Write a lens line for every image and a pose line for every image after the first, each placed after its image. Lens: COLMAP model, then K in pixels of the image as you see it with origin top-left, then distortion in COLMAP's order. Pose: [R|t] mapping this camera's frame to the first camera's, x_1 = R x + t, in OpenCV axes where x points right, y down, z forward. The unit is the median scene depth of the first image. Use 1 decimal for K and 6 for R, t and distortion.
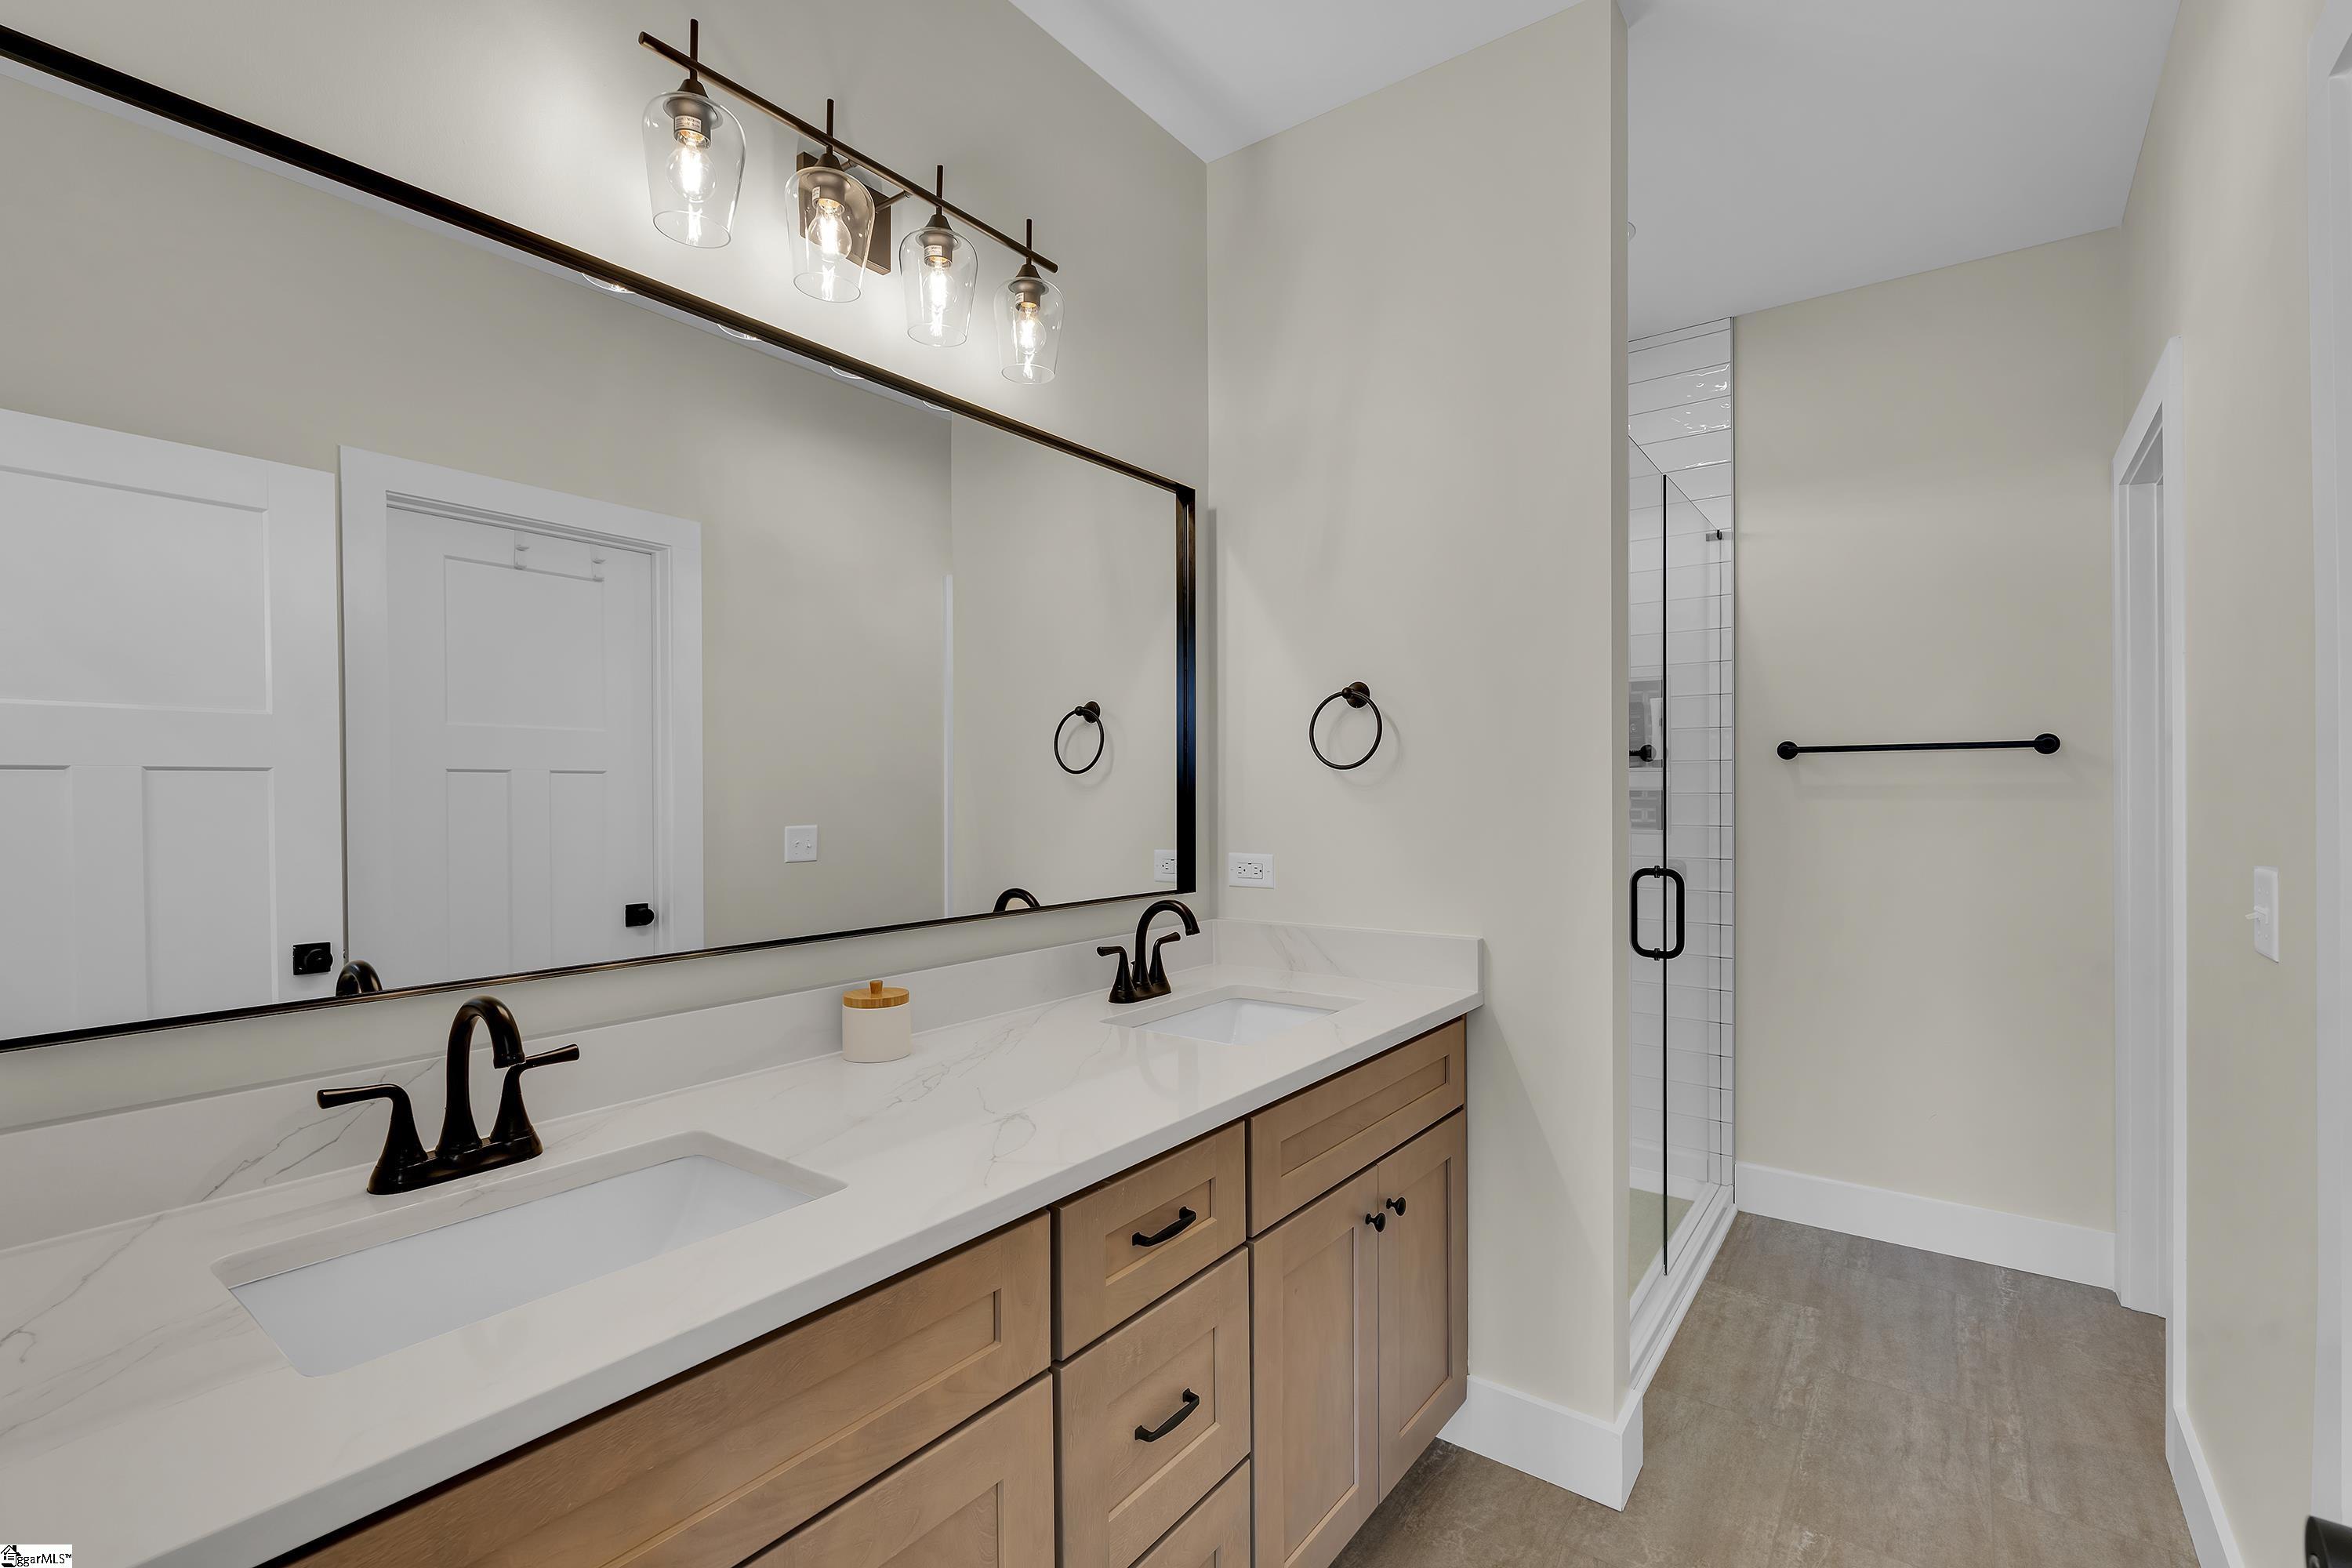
lens RADIAL K [[1040.2, 0, 1176.0], [0, 1040.2, 784.0], [0, 0, 1]] dist [-0.007947, 0.000663]
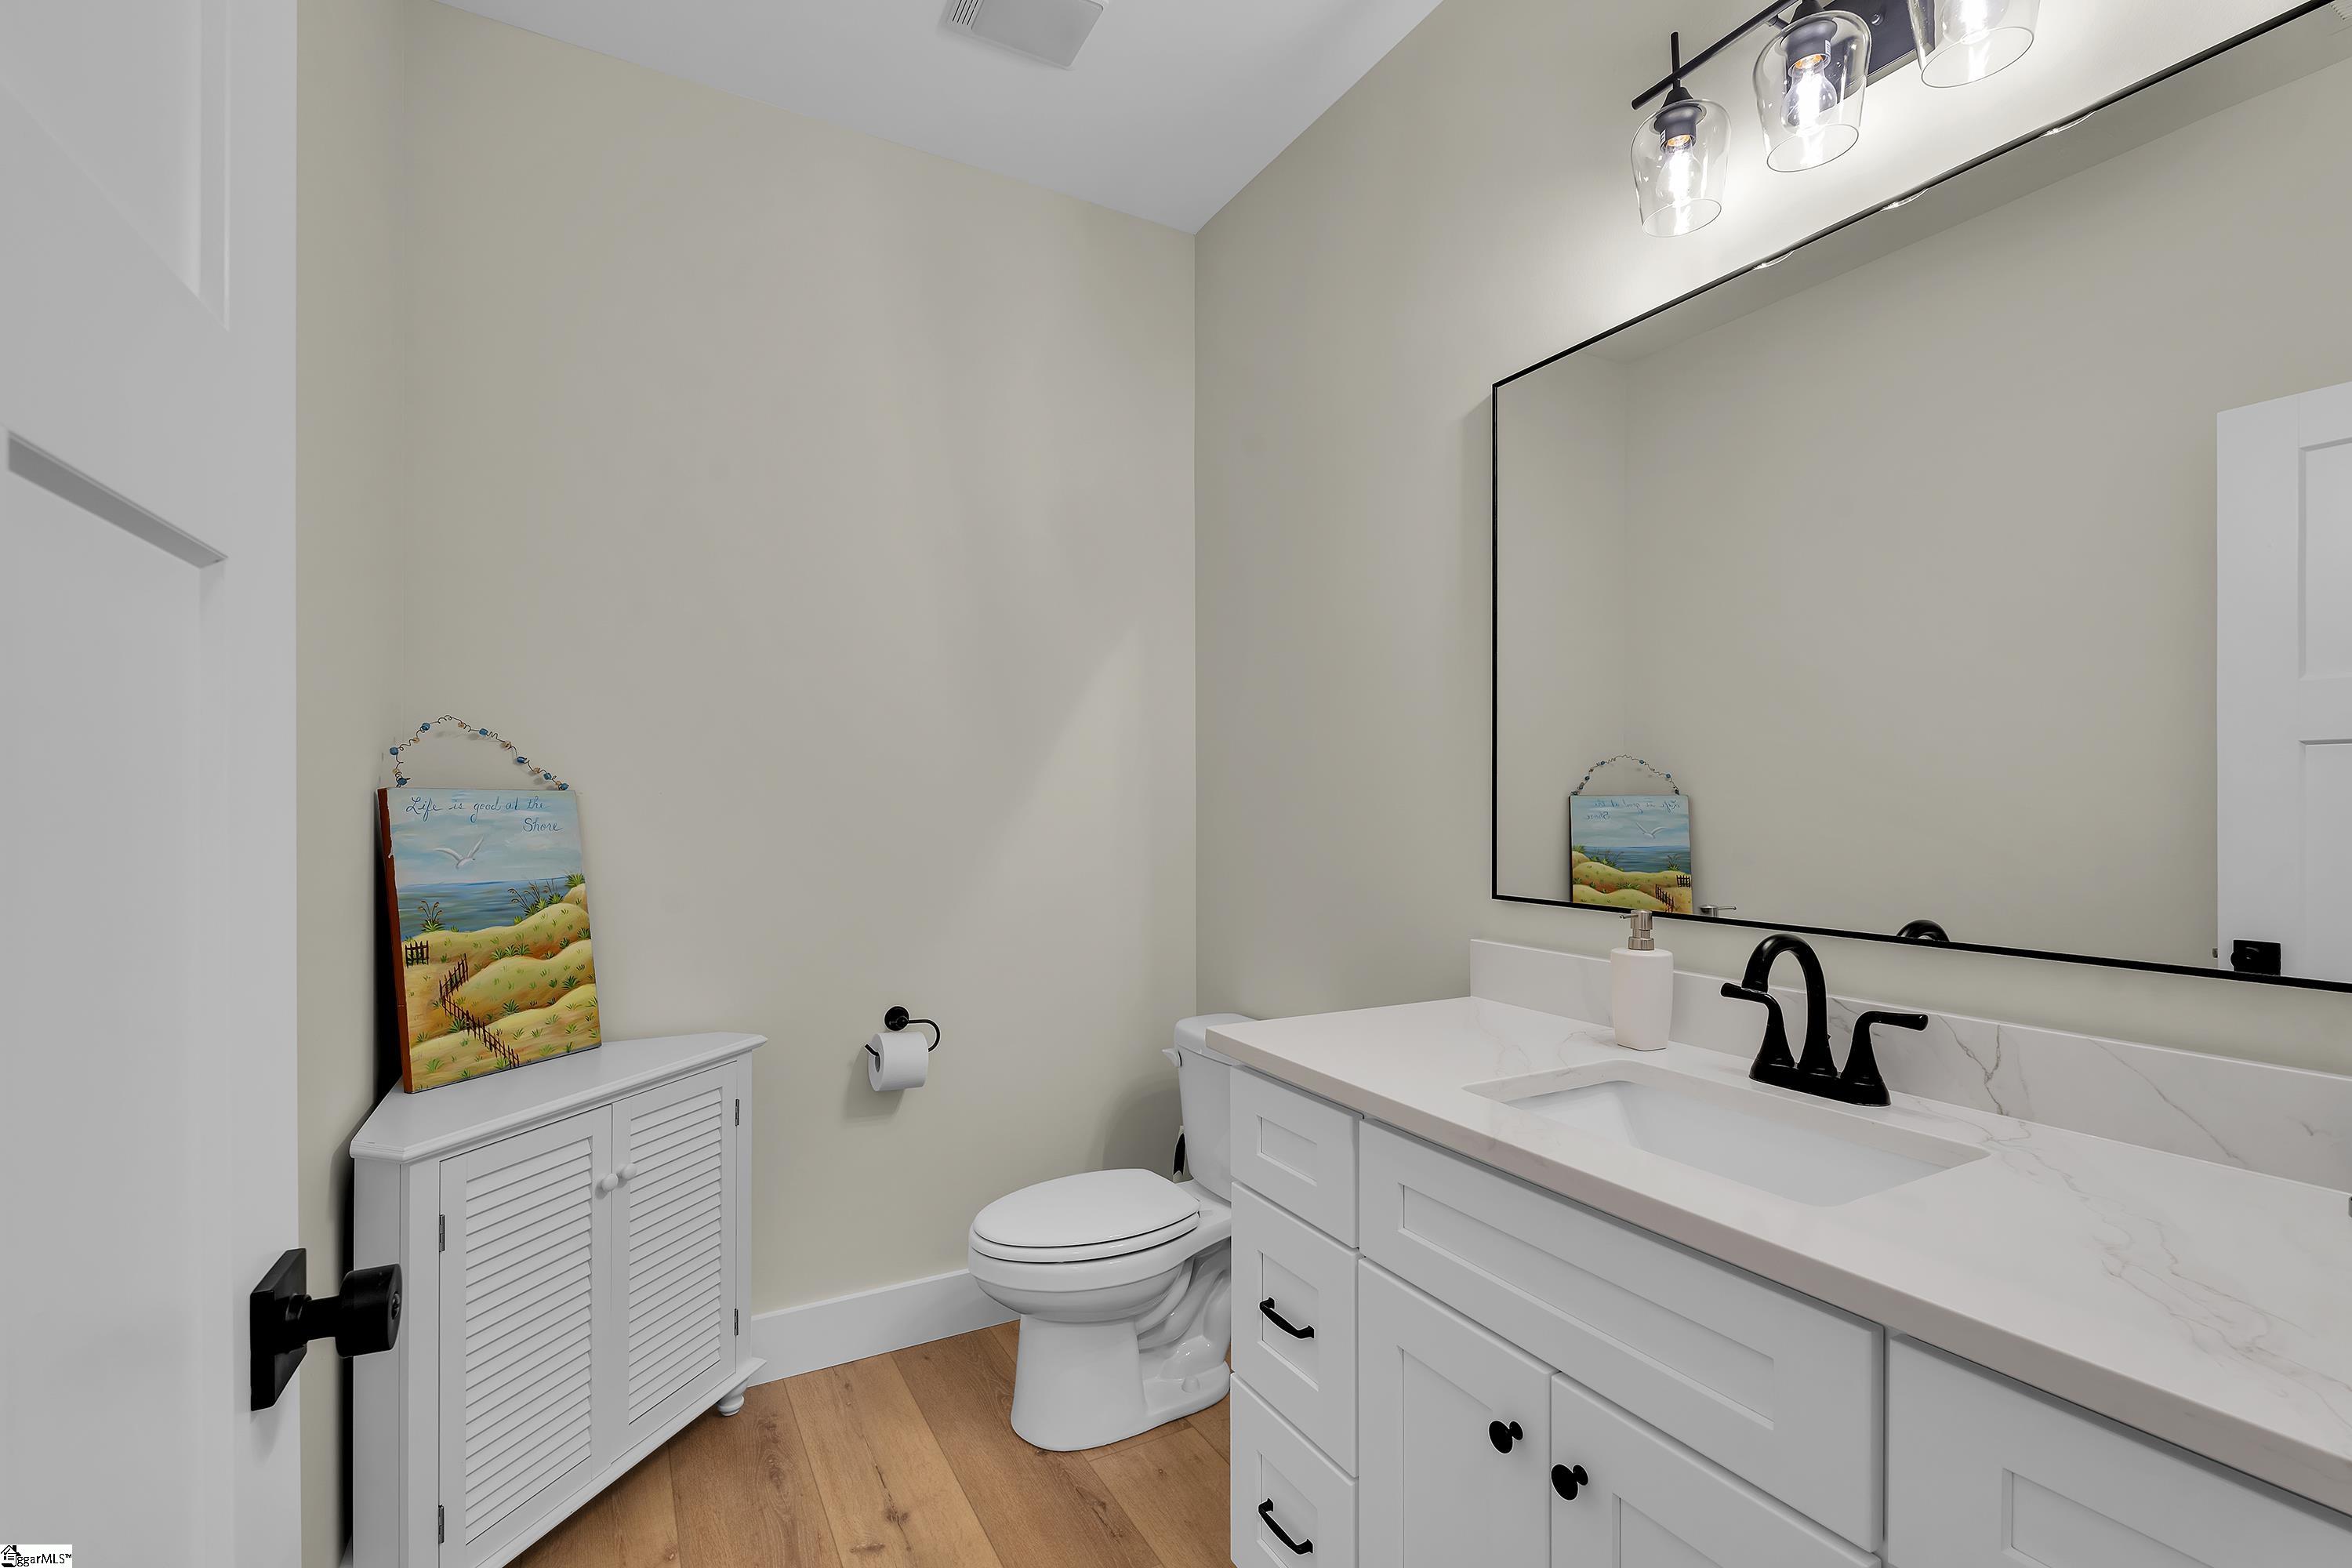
lens RADIAL K [[1040.2, 0, 1176.0], [0, 1040.2, 784.0], [0, 0, 1]] dist [-0.007947, 0.000663]
pose [[-0.408609, -0.006448, -0.912687, 0.663584], [0.012273, 0.999846, -0.012558, 0.046787], [0.912627, -0.016333, -0.408467, 0.868302]]
